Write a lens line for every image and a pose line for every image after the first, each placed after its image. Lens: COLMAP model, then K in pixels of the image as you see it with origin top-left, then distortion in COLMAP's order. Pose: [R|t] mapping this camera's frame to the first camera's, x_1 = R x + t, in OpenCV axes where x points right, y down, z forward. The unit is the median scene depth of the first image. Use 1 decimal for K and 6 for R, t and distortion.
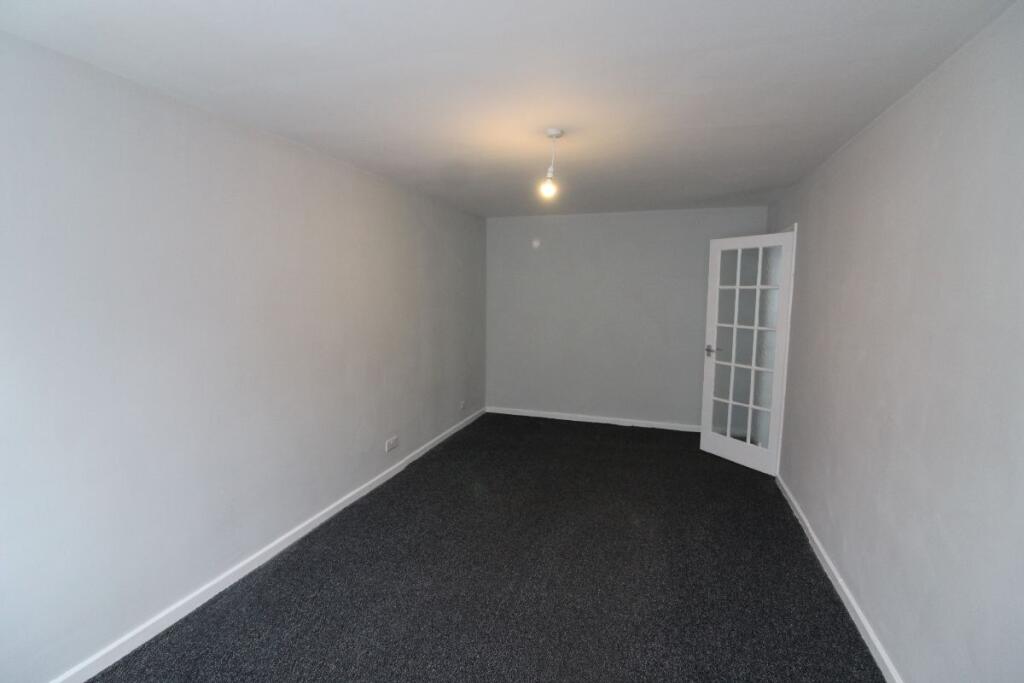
lens RADIAL K [[479.4, 0, 512.1], [0, 479.4, 343.5], [0, 0, 1]] dist [0.004035, -0.013139]
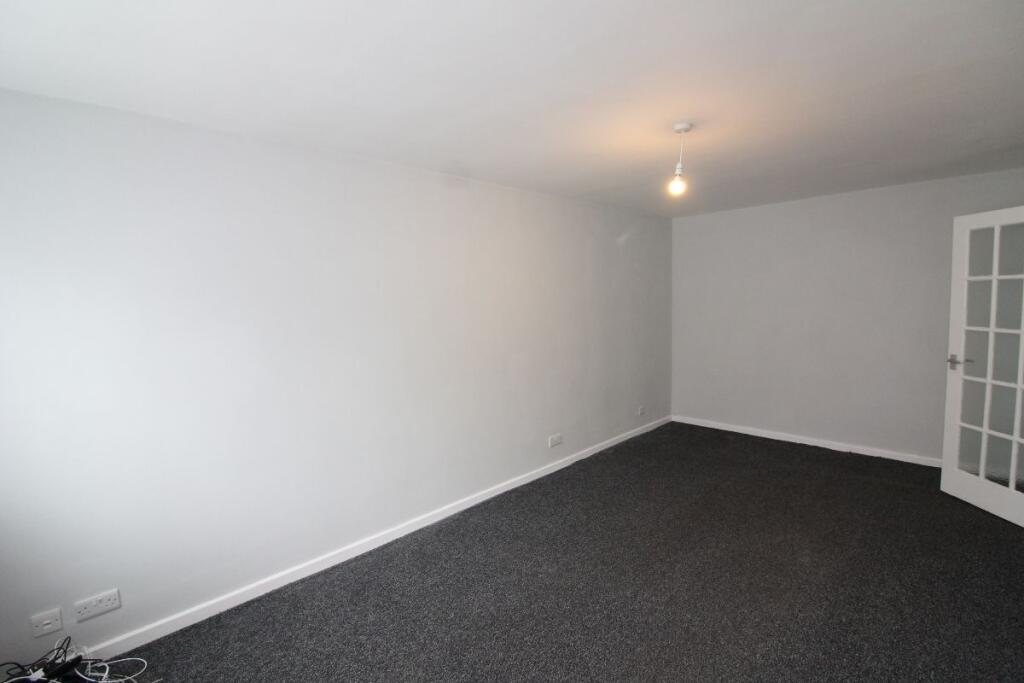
lens RADIAL K [[479.4, 0, 512.1], [0, 479.4, 343.5], [0, 0, 1]] dist [0.004035, -0.013139]
pose [[0.885937, 0.009829, -0.463701, 0.145886], [-0.016011, 0.999828, -0.009396, 0.004034], [0.463529, 0.015749, 0.885942, 0.000758]]
